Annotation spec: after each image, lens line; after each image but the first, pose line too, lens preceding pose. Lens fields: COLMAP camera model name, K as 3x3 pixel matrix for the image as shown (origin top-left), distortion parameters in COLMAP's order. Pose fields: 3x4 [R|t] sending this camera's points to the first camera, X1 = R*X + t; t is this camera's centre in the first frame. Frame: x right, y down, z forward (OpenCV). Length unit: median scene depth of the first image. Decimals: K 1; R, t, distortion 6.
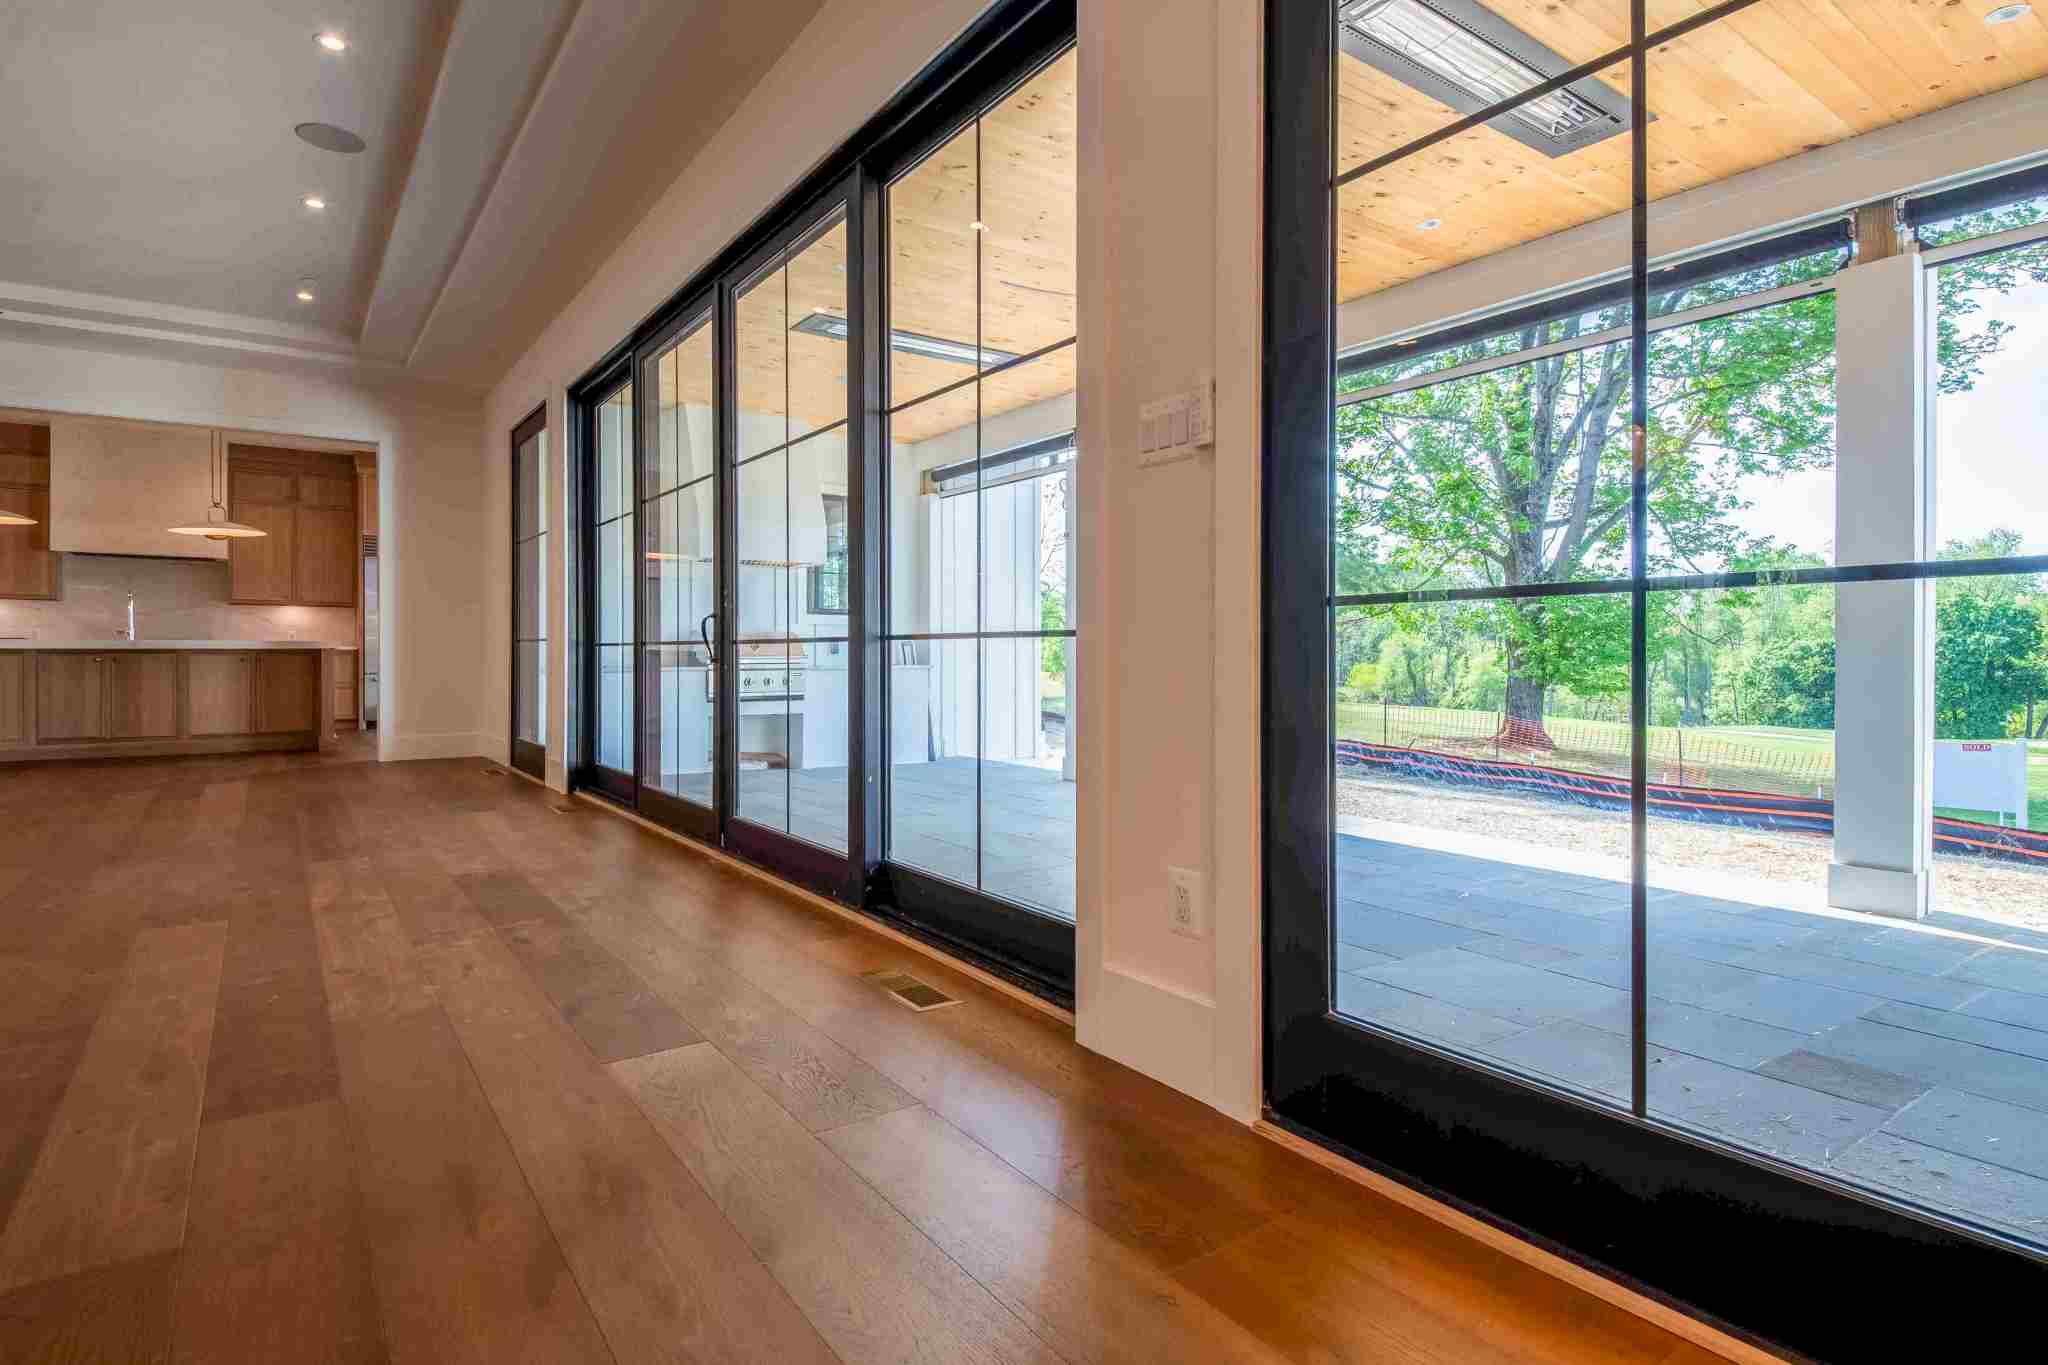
lens RADIAL K [[1037.3, 0, 982.4], [0, 1037.3, 663.3], [0, 0, 1]] dist [0.034303, -0.041348]
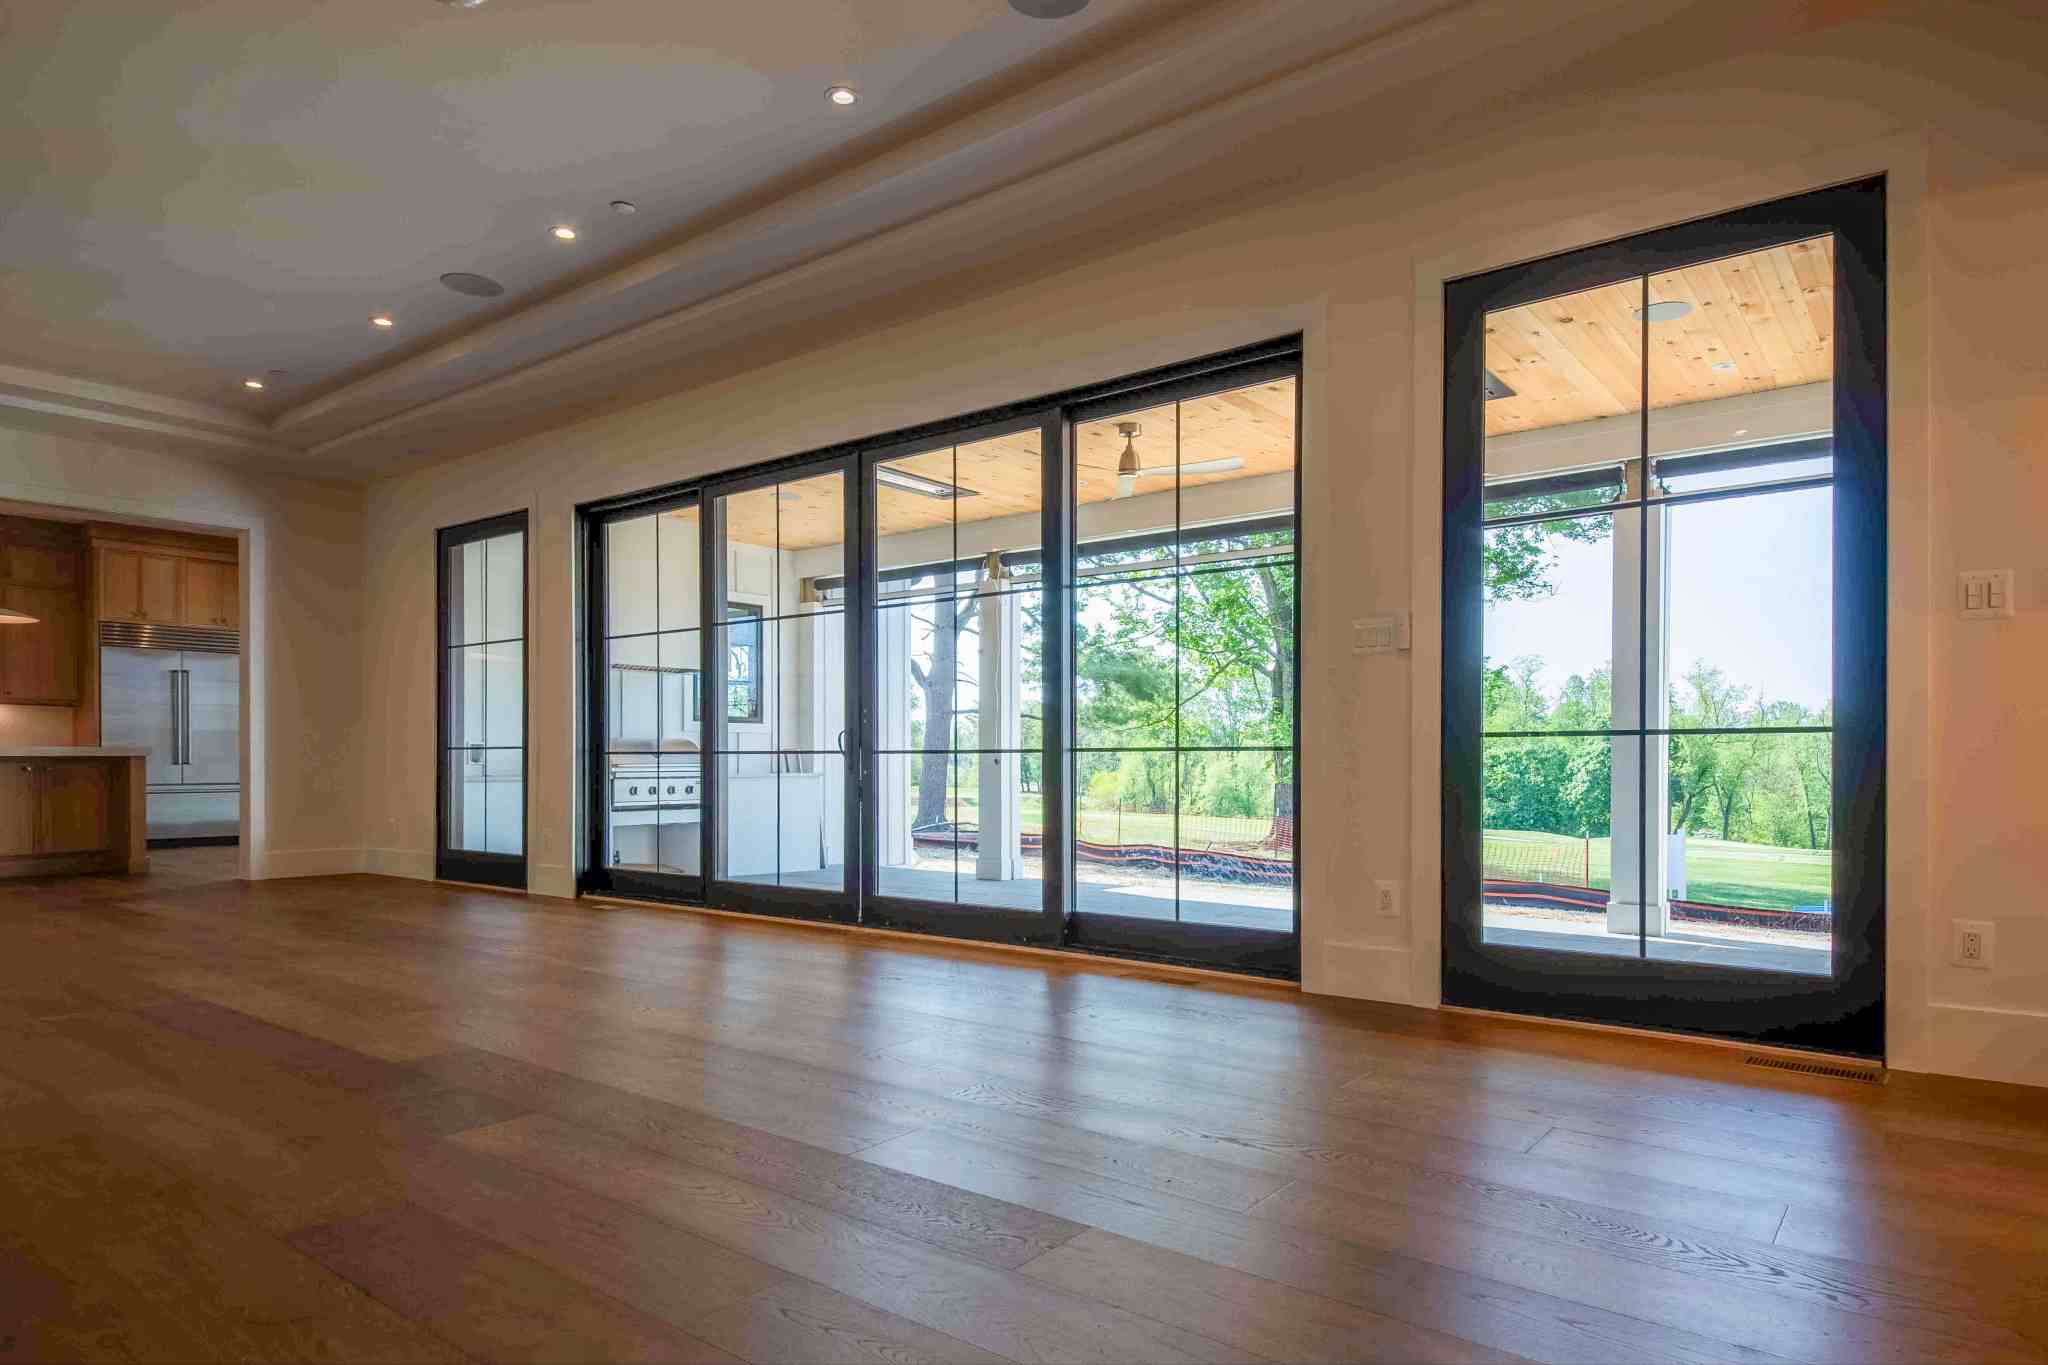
lens RADIAL K [[1184.9, 0, 1018.6], [0, 1184.9, 767.6], [0, 0, 1]] dist [-0.001092, -0.002830]
pose [[0.956070, -0.001389, 0.293137, -0.191229], [0.002645, 0.999989, -0.003890, 0.001428], [-0.293128, 0.004494, 0.956063, -0.146656]]
